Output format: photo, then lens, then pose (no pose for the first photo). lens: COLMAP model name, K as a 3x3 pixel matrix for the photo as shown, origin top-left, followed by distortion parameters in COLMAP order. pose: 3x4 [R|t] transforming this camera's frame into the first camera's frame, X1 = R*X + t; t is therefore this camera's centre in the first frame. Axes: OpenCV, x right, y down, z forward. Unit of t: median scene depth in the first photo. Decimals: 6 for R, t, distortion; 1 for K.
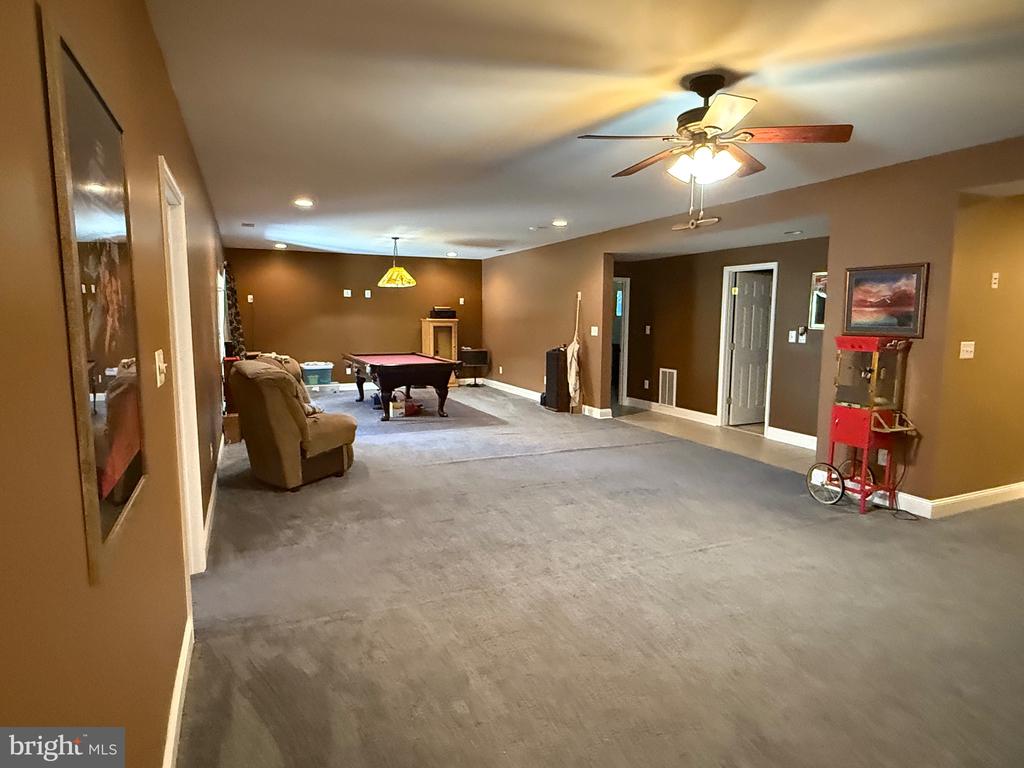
lens RADIAL K [[596.2, 0, 512.7], [0, 596.2, 382.7], [0, 0, 1]] dist [-0.001537, -0.000187]
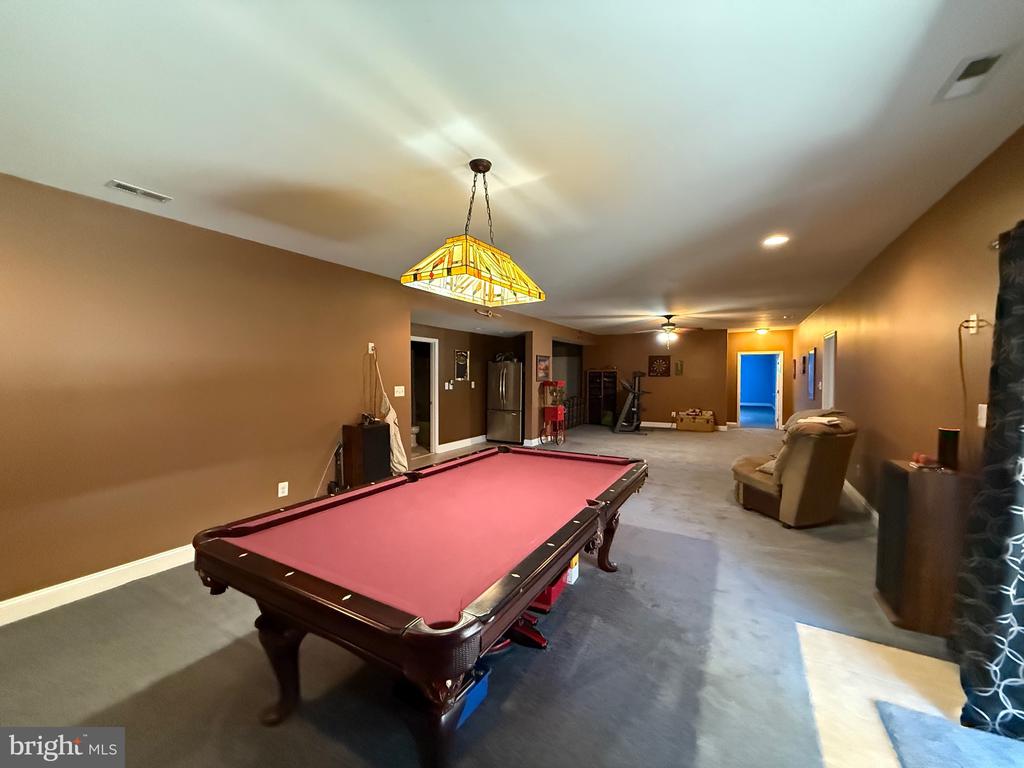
lens RADIAL K [[408.3, 0, 510.7], [0, 408.3, 382.0], [0, 0, 1]] dist [0.001424, 0.000138]
pose [[-0.590685, -0.016568, 0.806732, -0.575094], [0.093296, 0.991681, 0.088677, -0.174325], [-0.801490, 0.127646, -0.584226, 1.529692]]
